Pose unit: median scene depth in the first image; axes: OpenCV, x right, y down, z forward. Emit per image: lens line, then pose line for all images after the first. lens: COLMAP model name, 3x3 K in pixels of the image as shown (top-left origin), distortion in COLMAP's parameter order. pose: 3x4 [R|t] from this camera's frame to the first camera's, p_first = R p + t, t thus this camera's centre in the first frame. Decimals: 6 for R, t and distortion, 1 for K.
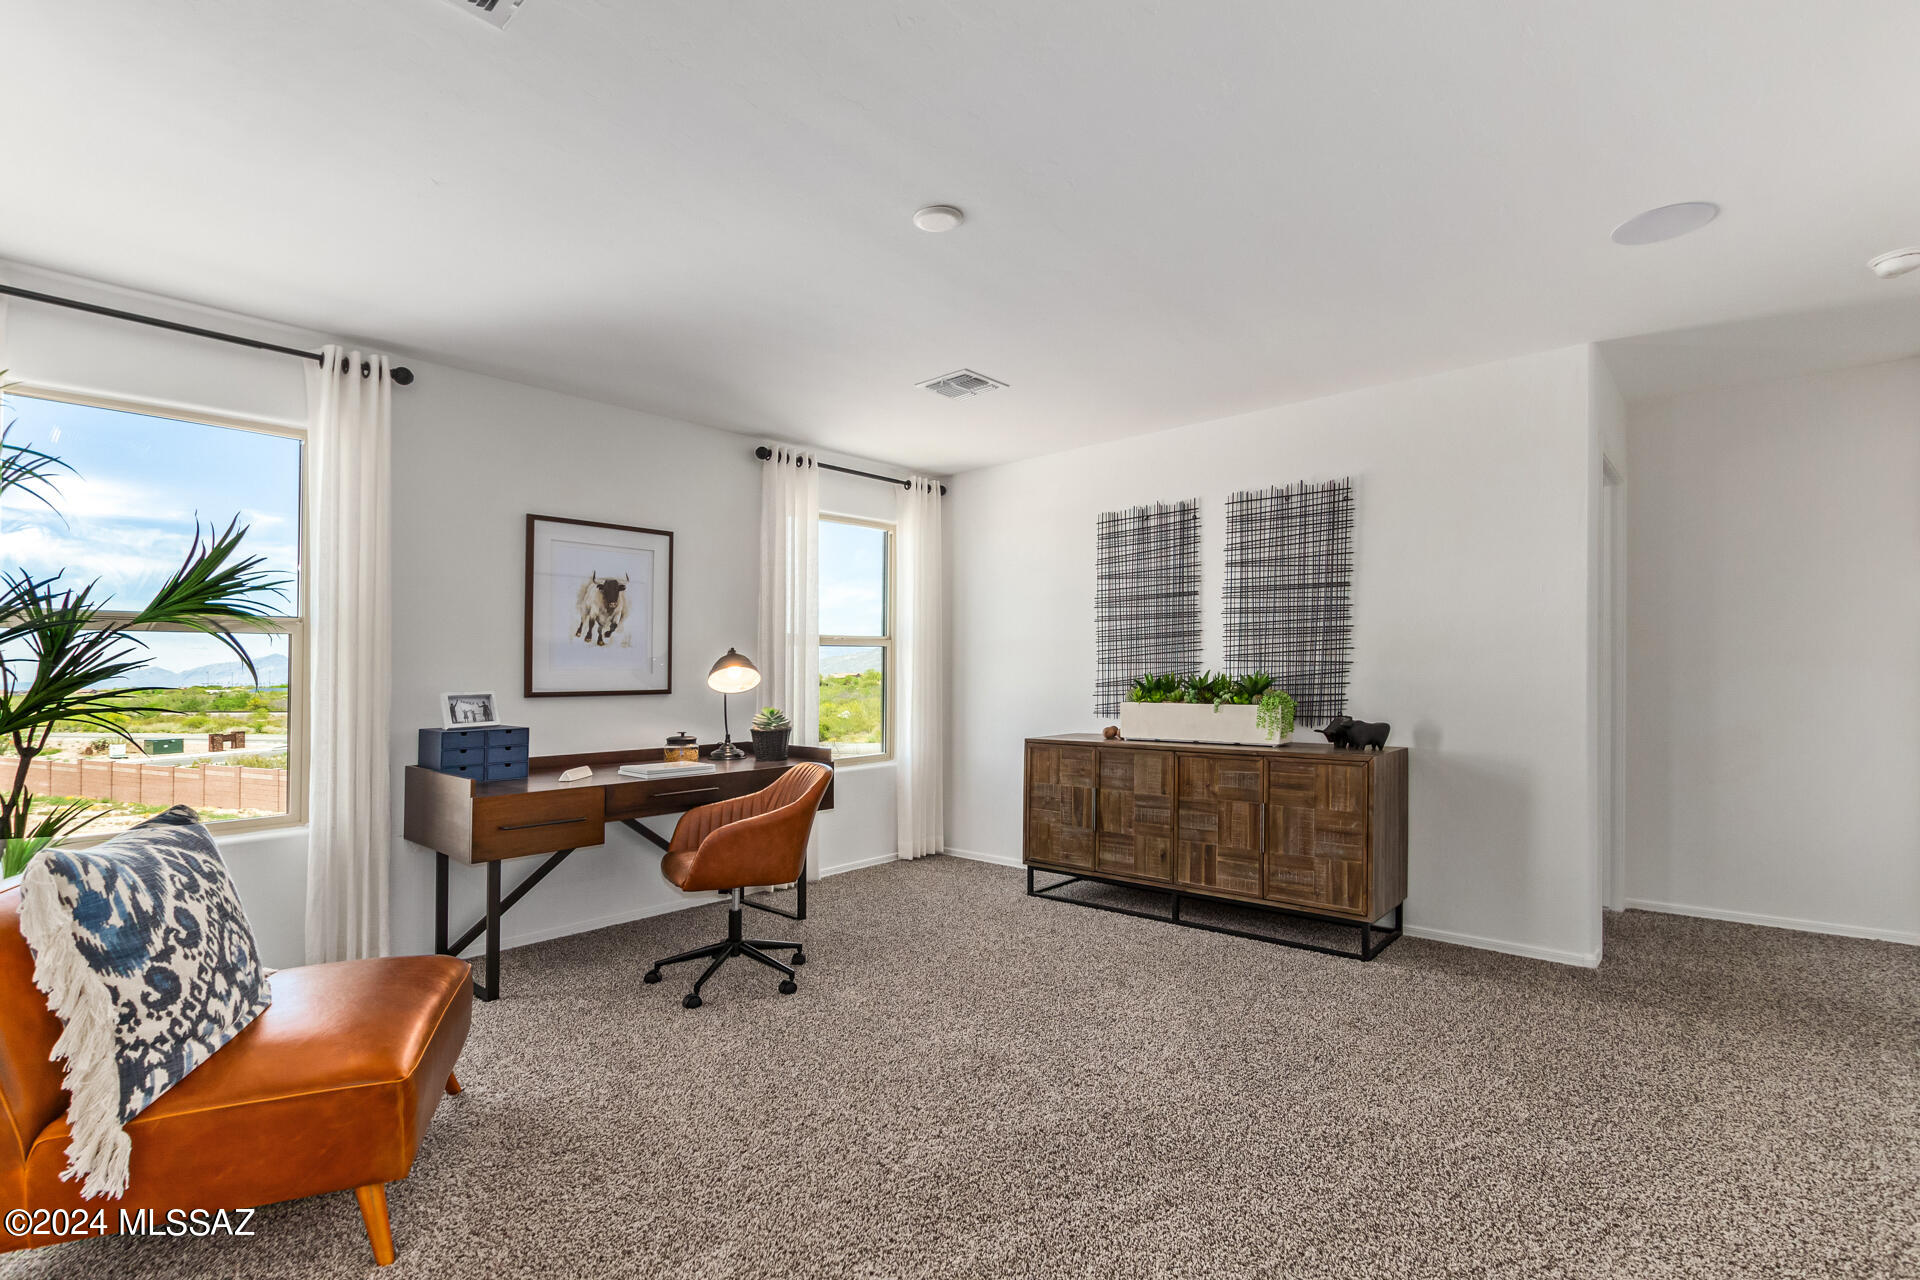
lens RADIAL K [[889.4, 0, 961.7], [0, 889.4, 682.6], [0, 0, 1]] dist [0.000397, 0.000036]
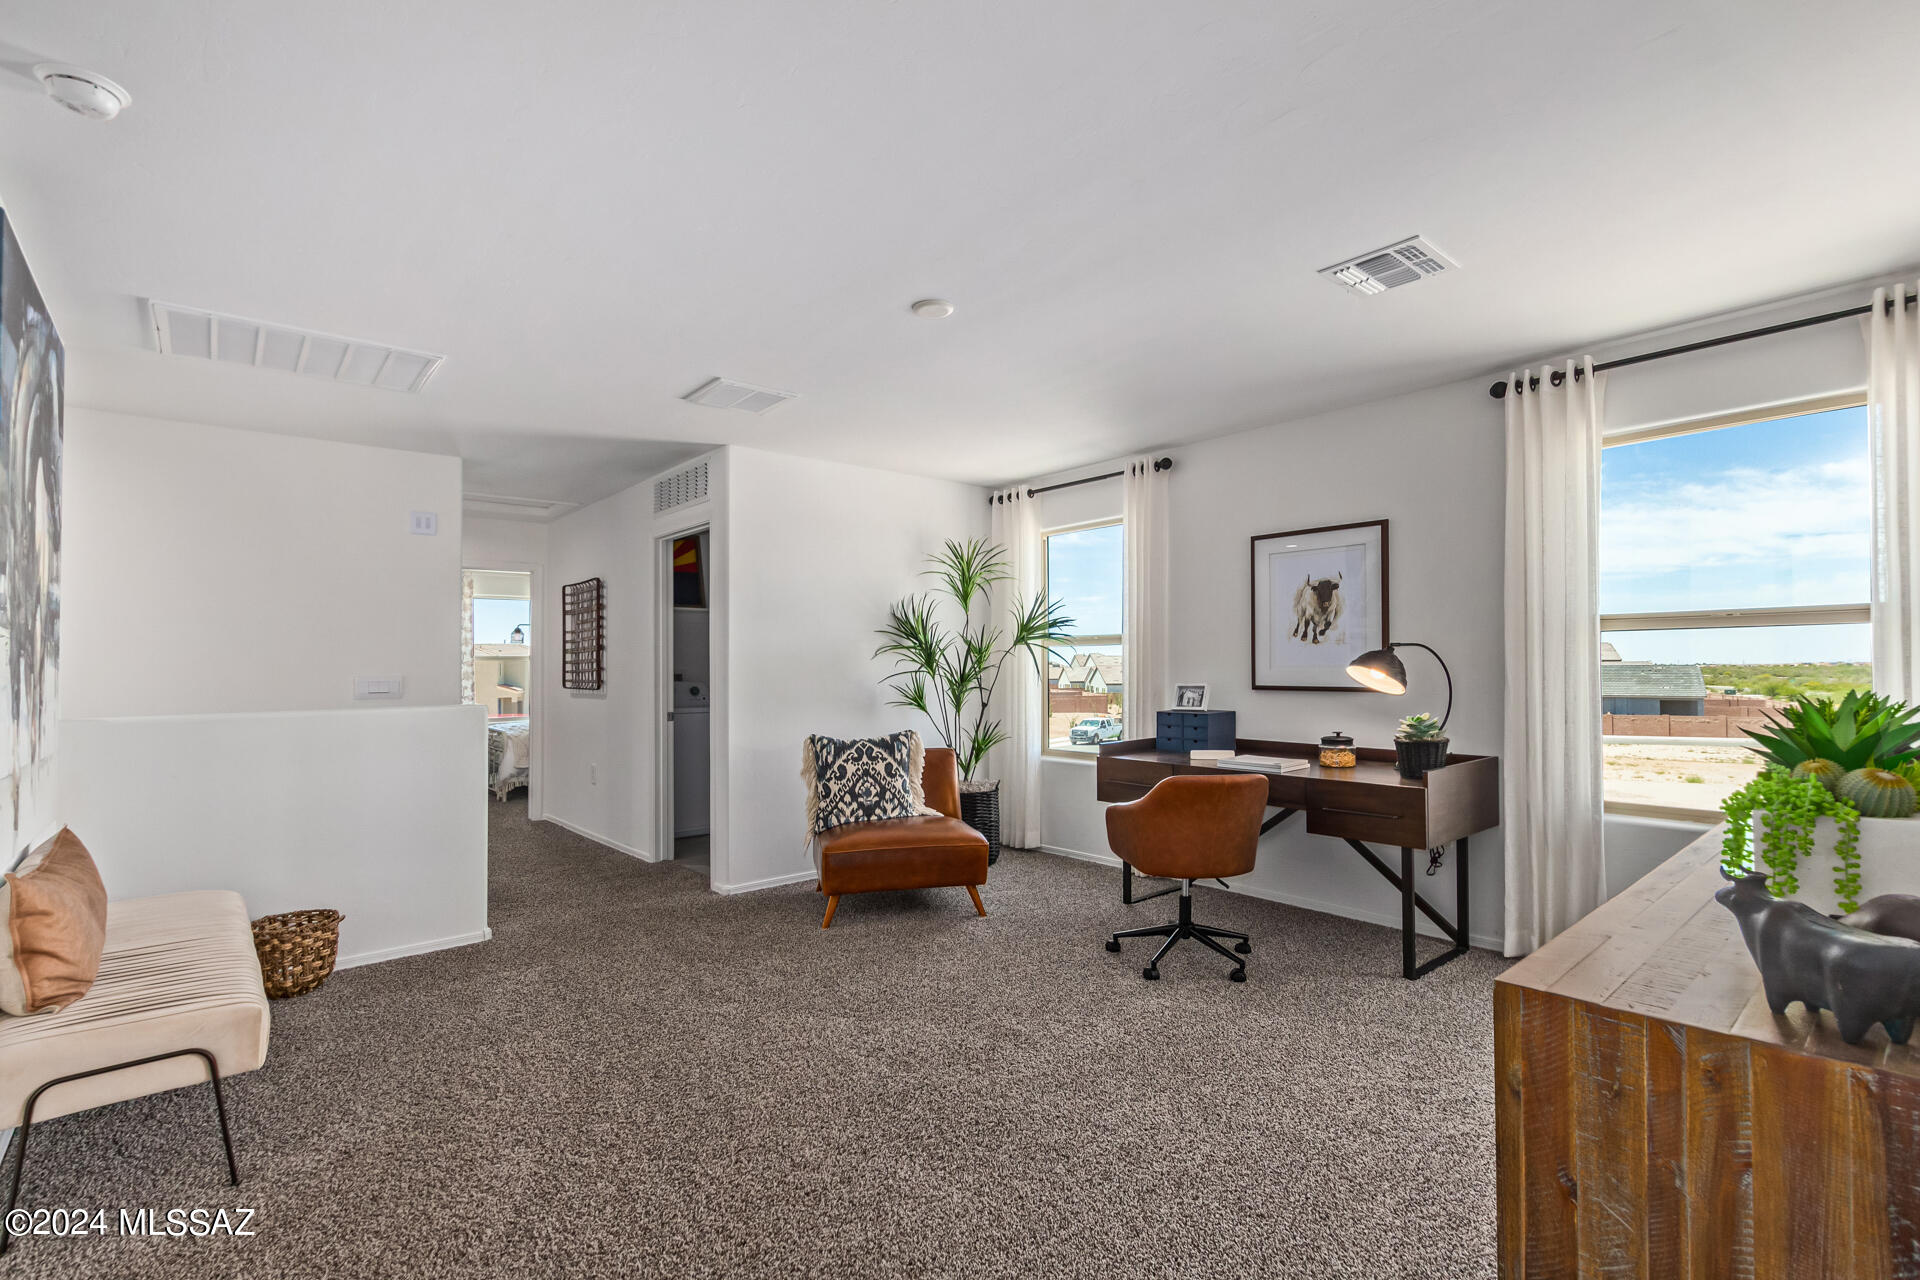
lens RADIAL K [[880.3, 0, 960.0], [0, 880.3, 640.0], [0, 0, 1]] dist [-0.000009, -0.000027]
pose [[-0.140248, -0.015864, -0.989989, 0.703415], [0.002151, 0.999864, -0.016327, -0.030077], [0.990114, -0.004419, -0.140194, 0.735172]]
